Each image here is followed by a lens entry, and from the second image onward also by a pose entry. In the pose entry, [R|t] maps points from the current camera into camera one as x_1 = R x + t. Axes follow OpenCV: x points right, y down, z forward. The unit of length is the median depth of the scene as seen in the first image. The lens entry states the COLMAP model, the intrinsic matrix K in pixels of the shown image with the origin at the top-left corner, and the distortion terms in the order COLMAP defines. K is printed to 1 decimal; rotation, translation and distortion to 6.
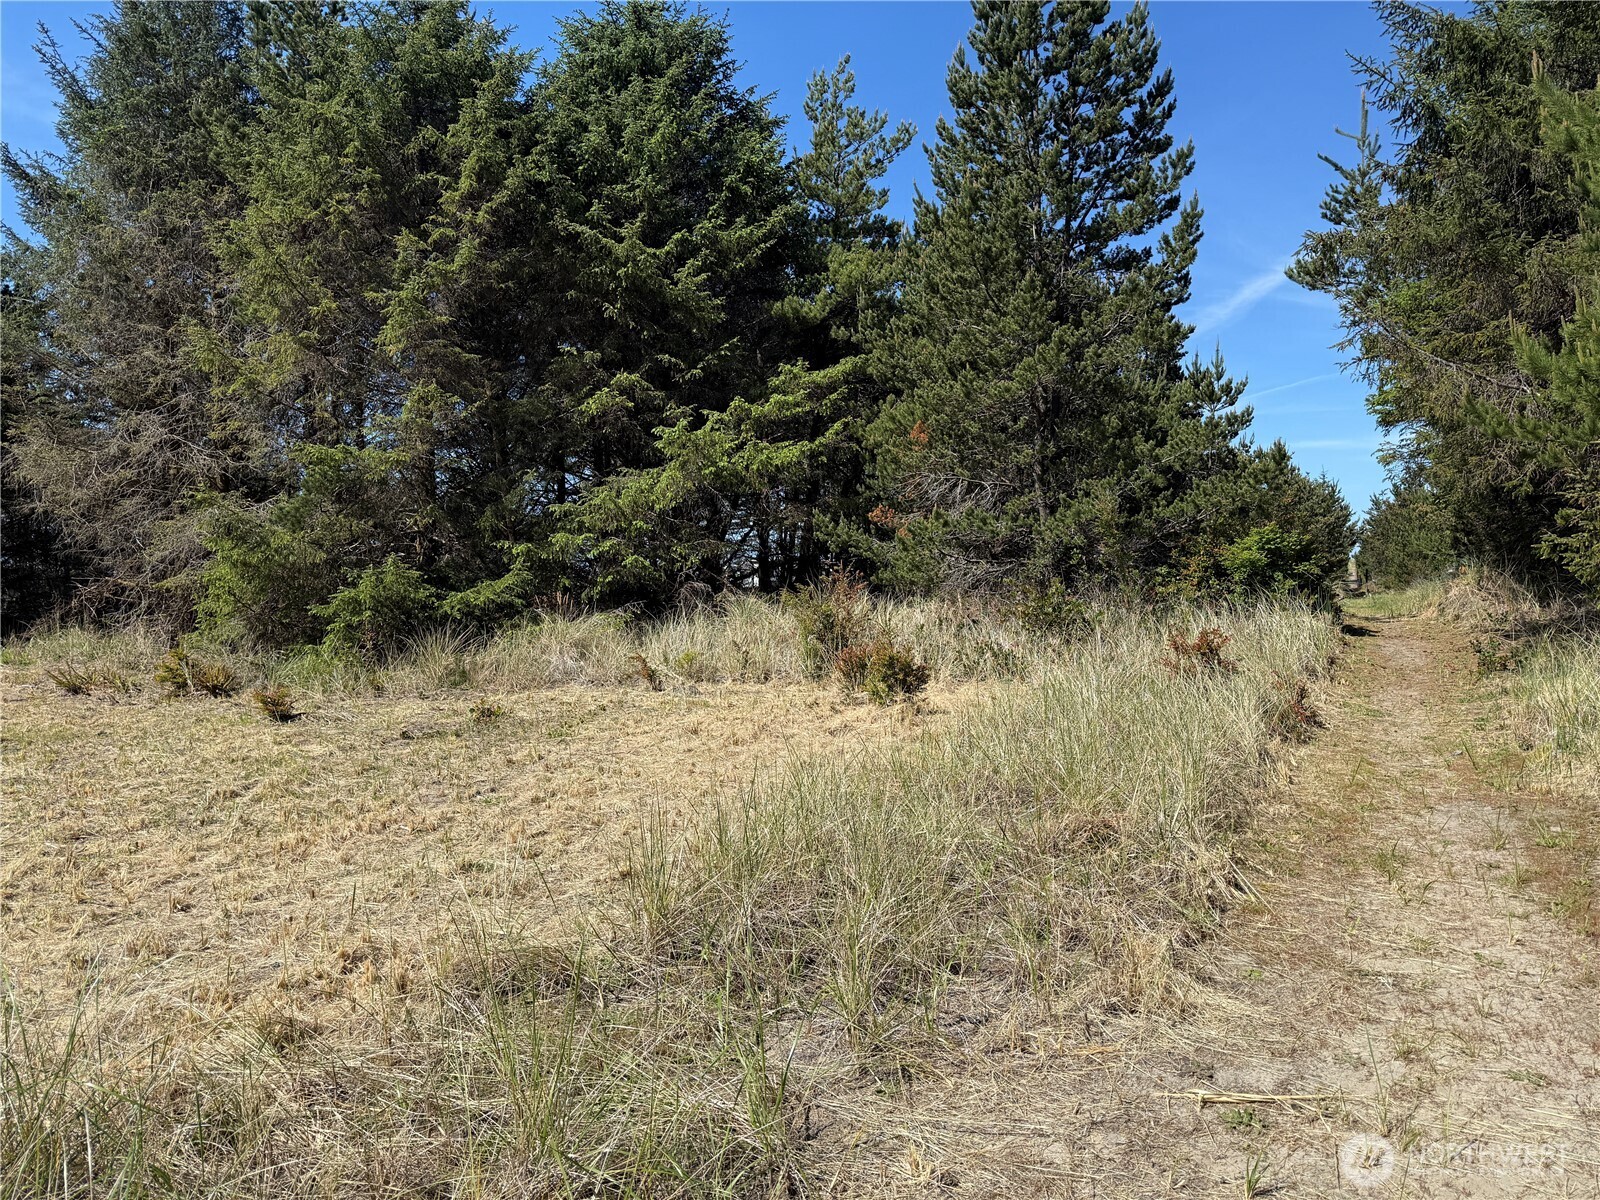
lens RADIAL K [[1117.4, 0, 806.8], [0, 1117.4, 604.6], [0, 0, 1]] dist [0.076803, -0.114702]
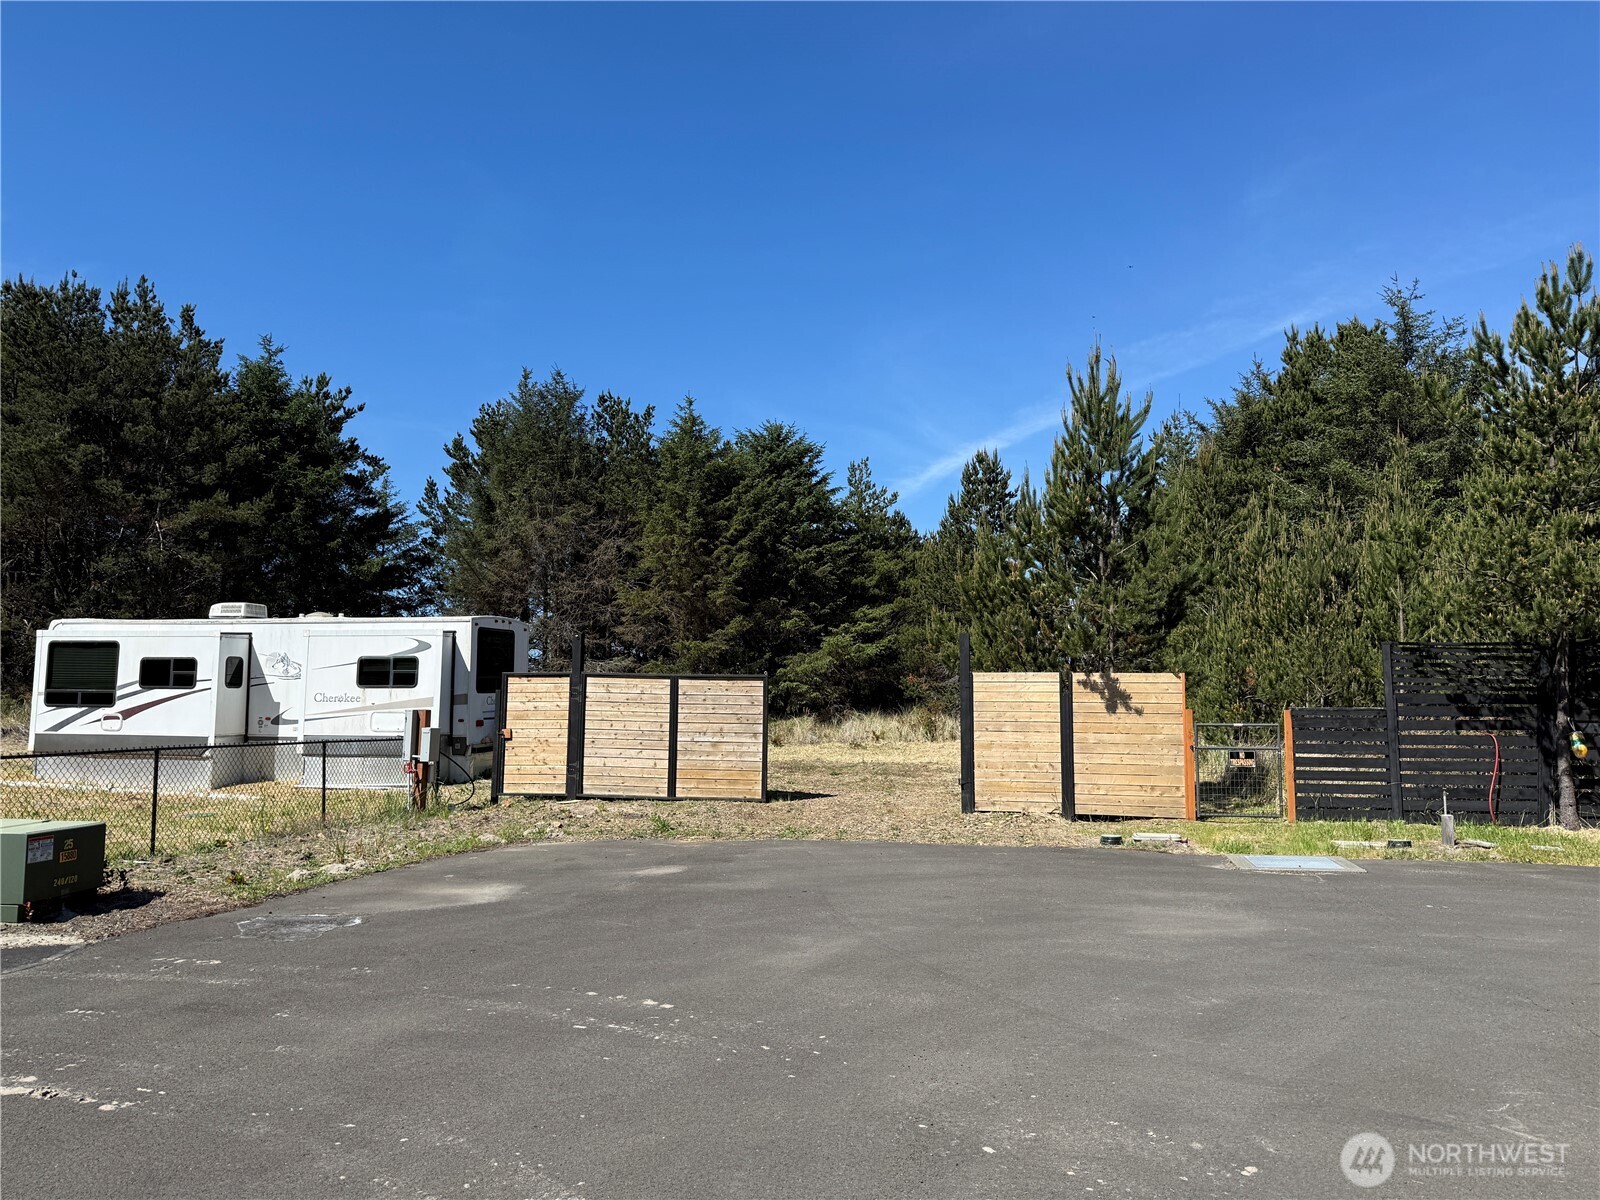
lens RADIAL K [[1117.4, 0, 806.8], [0, 1117.4, 604.6], [0, 0, 1]] dist [0.076803, -0.114702]
pose [[0.962556, 0.032518, 0.269125, -0.730226], [-0.001286, 0.993316, -0.115421, 0.037020], [-0.271079, 0.110753, 0.956164, -1.104412]]
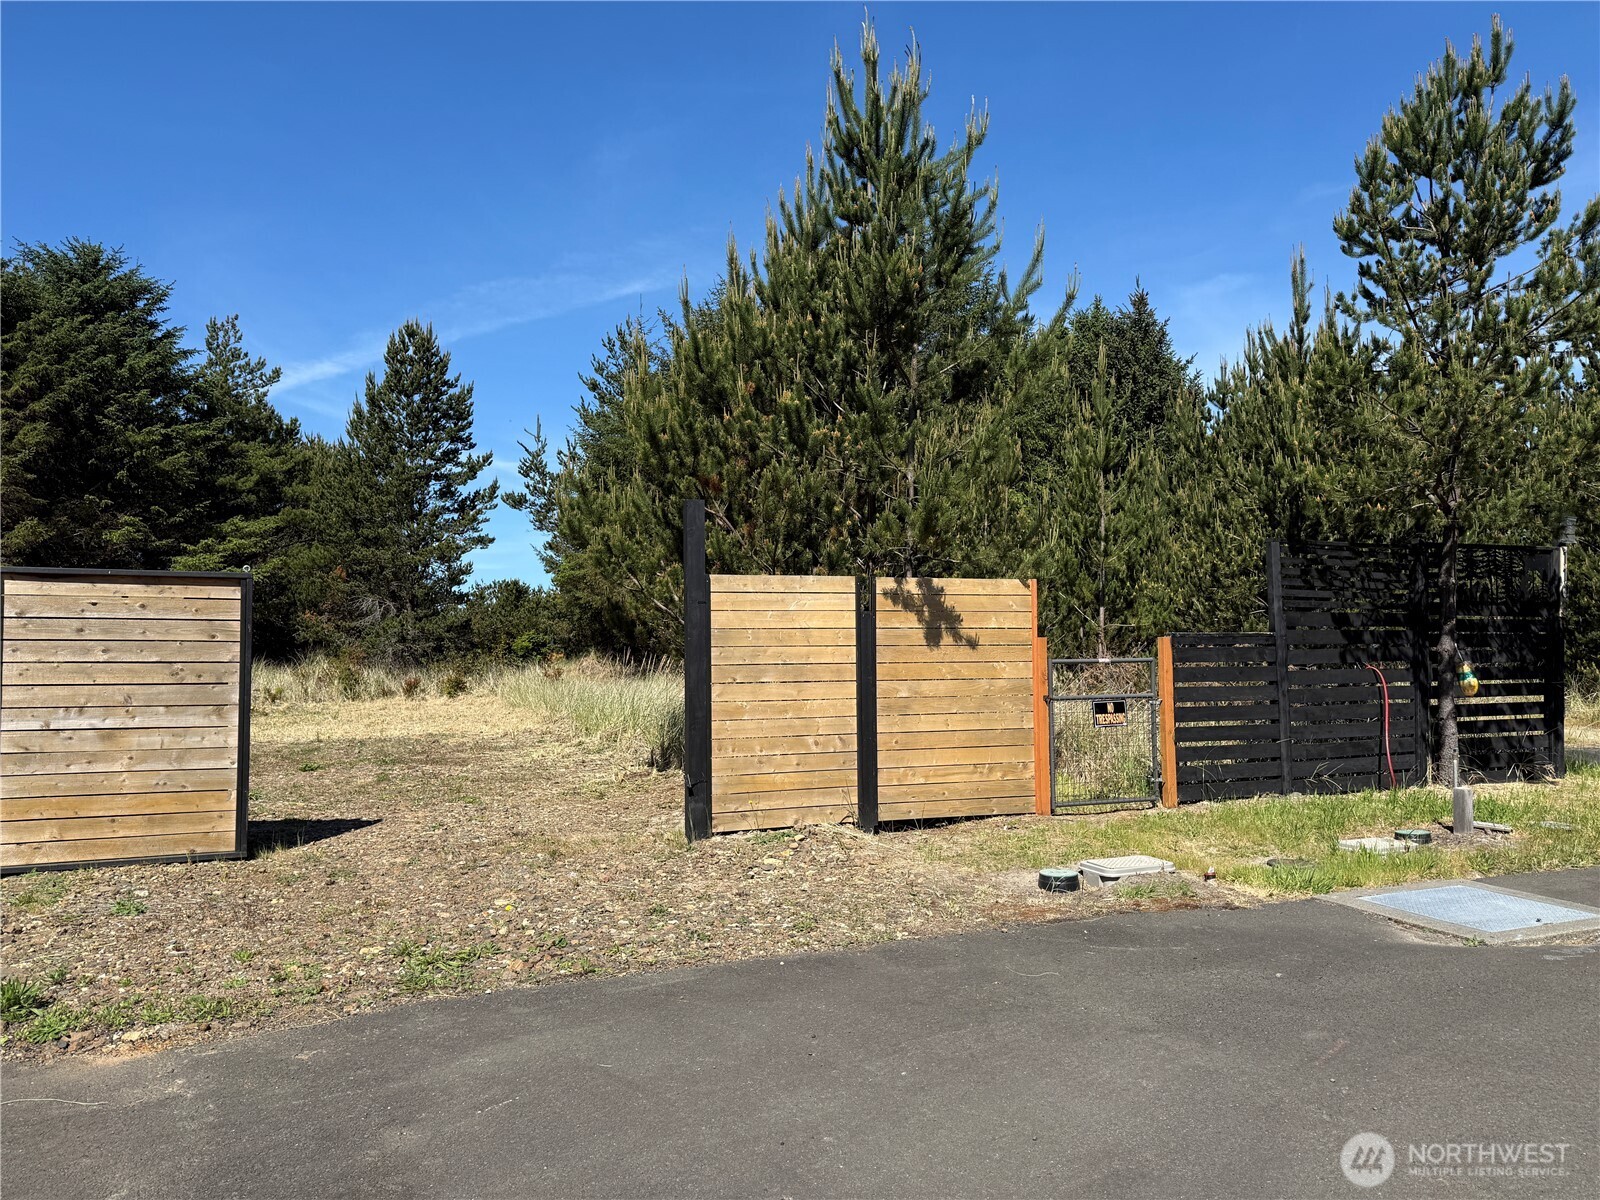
lens RADIAL K [[1128.3, 0, 800.0], [0, 1128.3, 600.0], [0, 0, 1]] dist [0.005595, -0.003212]
pose [[0.663534, 0.031565, 0.747480, -0.691269], [0.026966, 0.997451, -0.066058, 0.031472], [-0.747660, 0.063988, 0.660992, -0.672307]]
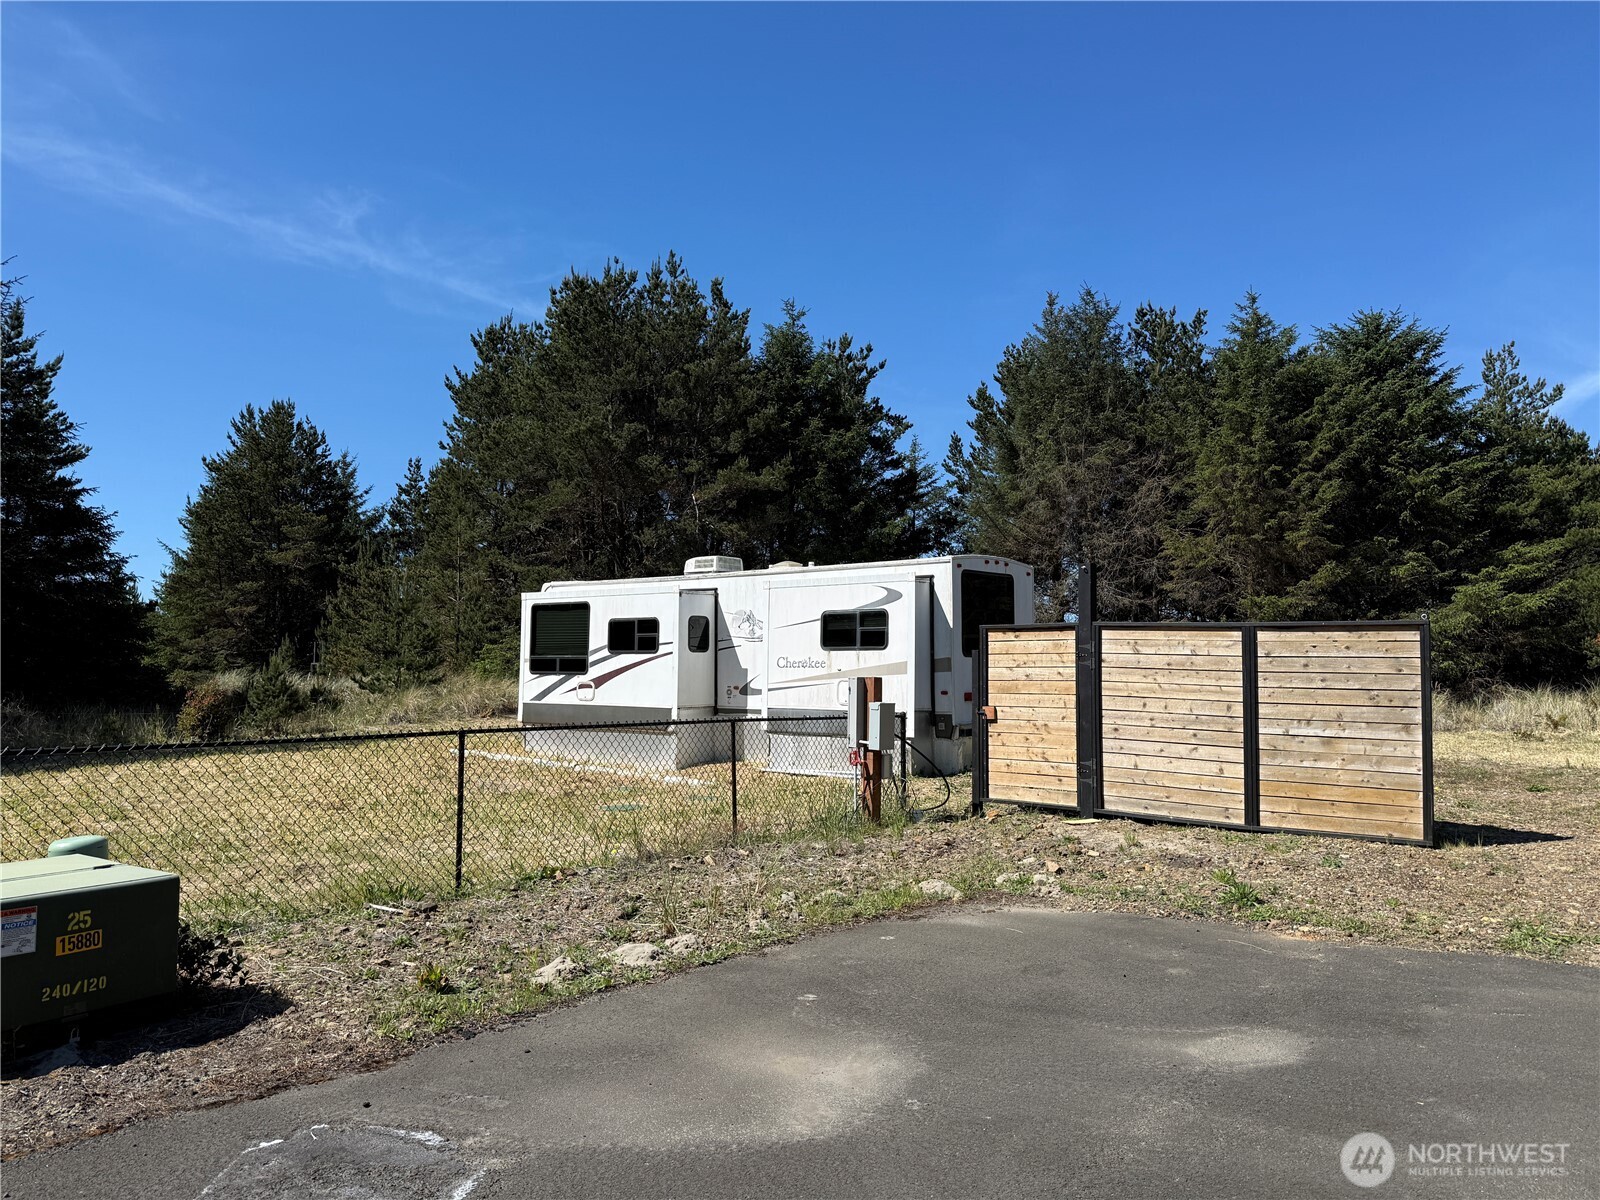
lens RADIAL K [[1117.4, 0, 806.8], [0, 1117.4, 604.6], [0, 0, 1]] dist [0.076803, -0.114702]
pose [[0.978269, -0.002006, -0.207328, -0.687593], [-0.016426, 0.996060, -0.087142, 0.031820], [0.206686, 0.088654, 0.974383, -0.803995]]
